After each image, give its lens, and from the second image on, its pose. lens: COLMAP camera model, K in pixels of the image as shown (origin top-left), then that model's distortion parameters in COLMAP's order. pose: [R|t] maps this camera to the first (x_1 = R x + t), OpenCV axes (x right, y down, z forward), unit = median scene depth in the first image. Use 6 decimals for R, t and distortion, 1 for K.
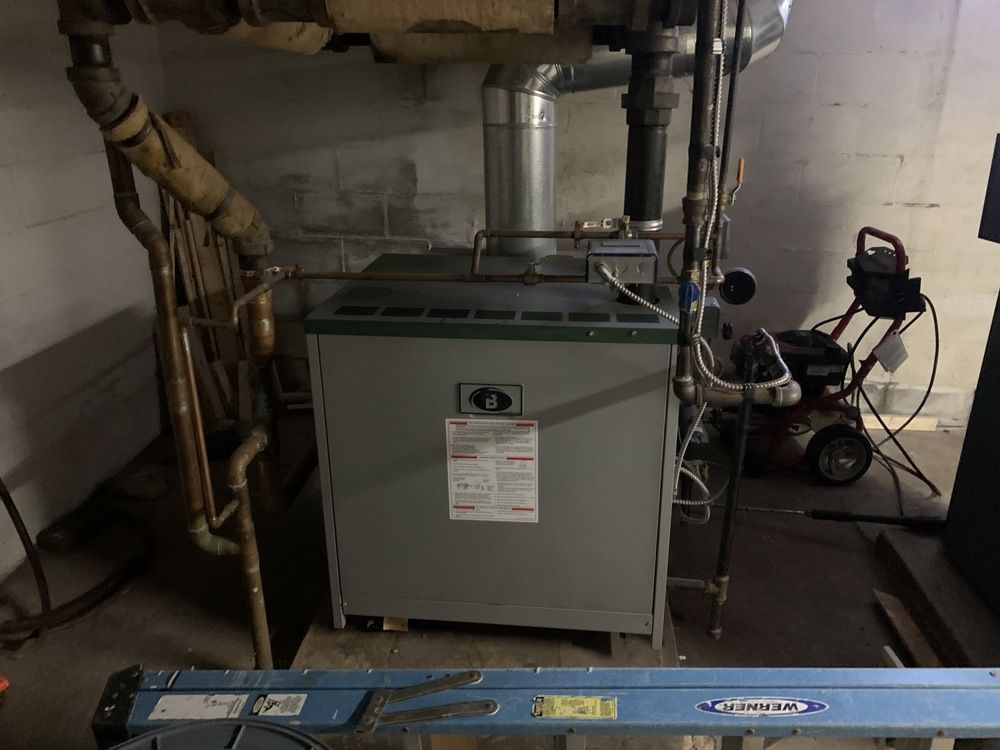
lens RADIAL K [[755.8, 0, 510.1], [0, 755.8, 365.0], [0, 0, 1]] dist [0.046071, -0.037715]
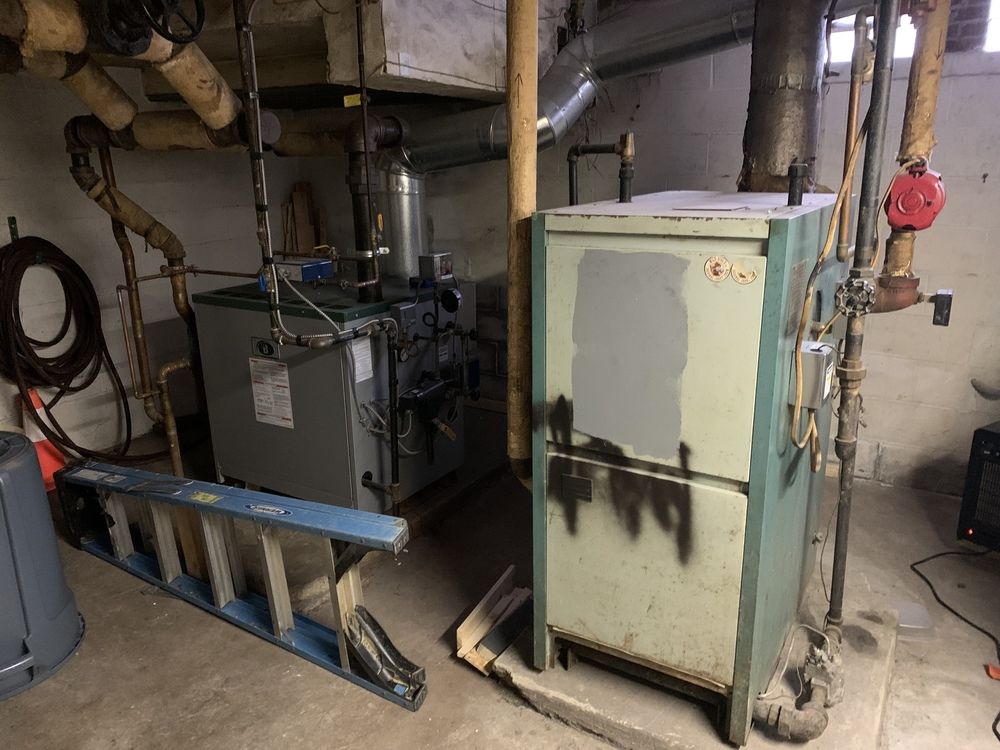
lens RADIAL K [[755.8, 0, 507.2], [0, 755.8, 368.6], [0, 0, 1]] dist [0.046071, -0.037715]
pose [[0.891885, 0.104361, -0.440056, 1.191708], [-0.136398, 0.989775, -0.041717, 0.086064], [0.431203, 0.097229, 0.897001, -0.300070]]
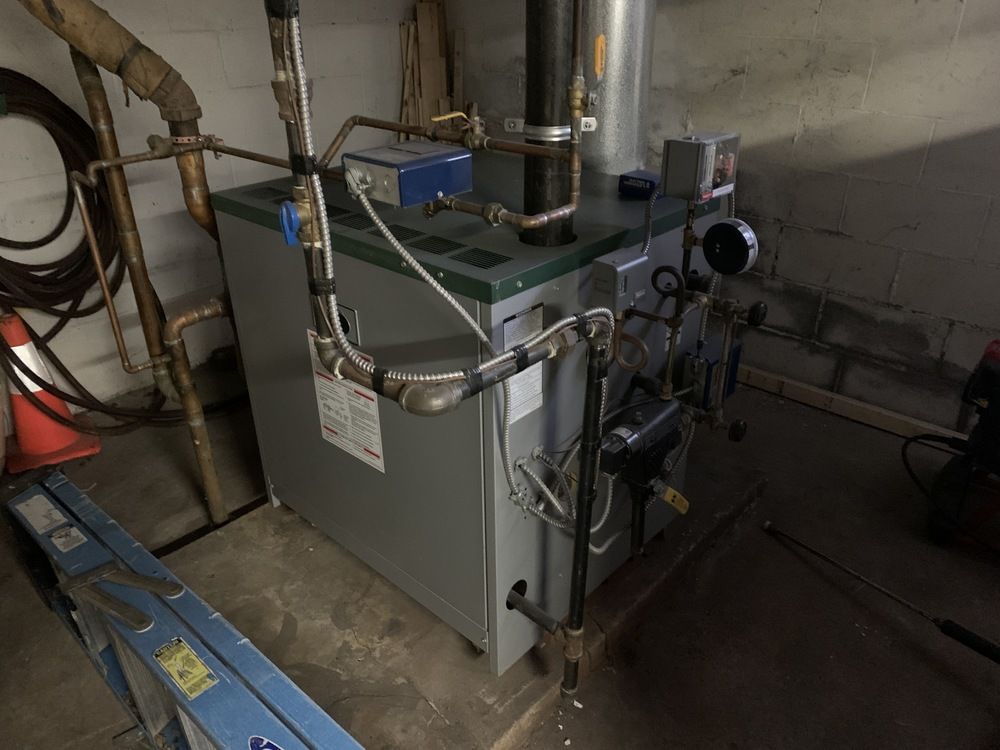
lens RADIAL K [[755.8, 0, 502.7], [0, 755.8, 369.6], [0, 0, 1]] dist [0.046071, -0.037715]
pose [[0.793627, 0.267967, -0.546213, 0.597442], [-0.197966, 0.962662, 0.184637, -0.093983], [0.575296, -0.038401, 0.817044, 0.386542]]
